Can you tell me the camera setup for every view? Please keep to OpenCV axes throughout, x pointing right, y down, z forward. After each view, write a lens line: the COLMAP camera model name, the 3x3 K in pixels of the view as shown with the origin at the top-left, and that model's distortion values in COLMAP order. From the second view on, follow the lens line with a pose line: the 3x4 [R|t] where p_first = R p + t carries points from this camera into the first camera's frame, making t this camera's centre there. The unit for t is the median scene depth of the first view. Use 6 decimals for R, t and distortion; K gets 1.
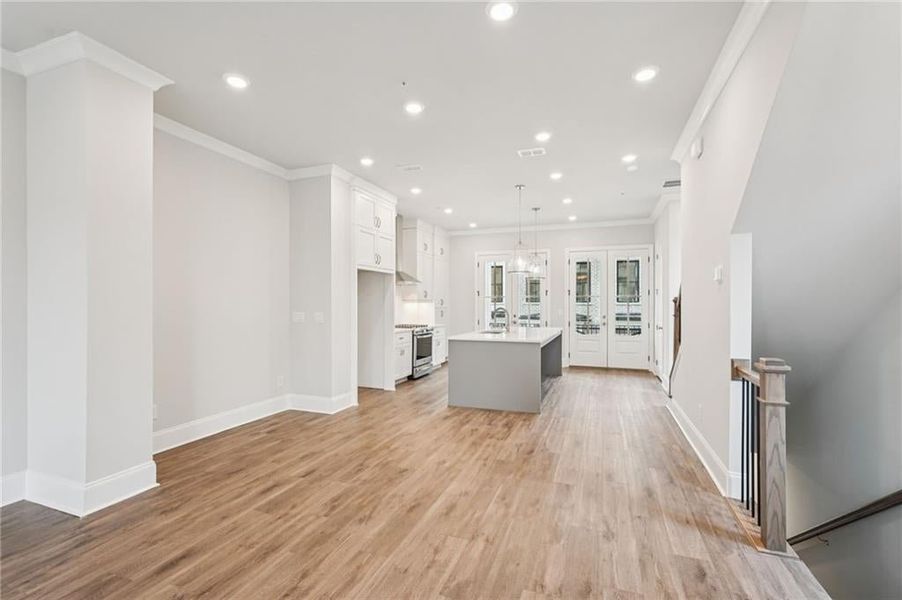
lens RADIAL K [[400.5, 0, 452.4], [0, 400.5, 303.9], [0, 0, 1]] dist [-0.011939, 0.007607]
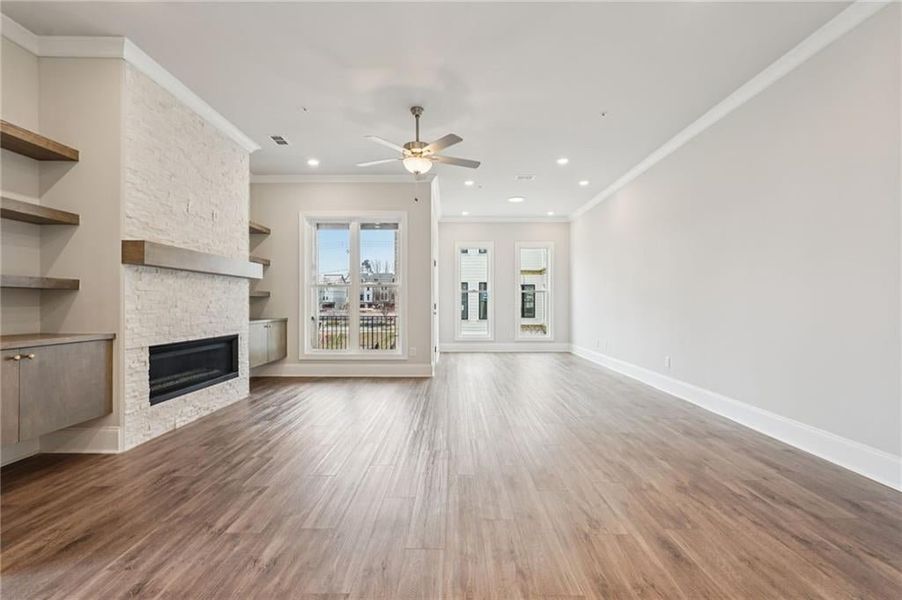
lens RADIAL K [[400.5, 0, 451.5], [0, 400.5, 304.8], [0, 0, 1]] dist [-0.011939, 0.007607]
pose [[-0.938295, 0.001519, -0.345833, 0.024887], [0.000240, 0.999993, 0.003743, 0.064325], [0.345837, 0.003430, -0.938288, 0.904920]]
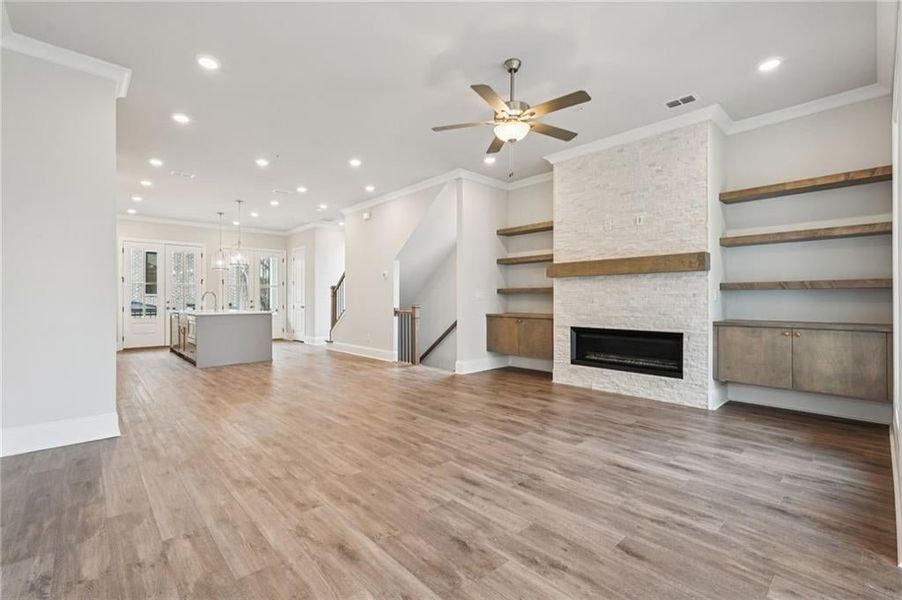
lens RADIAL K [[400.5, 0, 449.3], [0, 400.5, 298.8], [0, 0, 1]] dist [-0.011939, 0.007607]
pose [[0.454151, 0.000010, 0.890925, -1.072477], [0.003260, 0.999993, -0.001673, 0.061841], [-0.890919, 0.003664, 0.454148, -0.370544]]
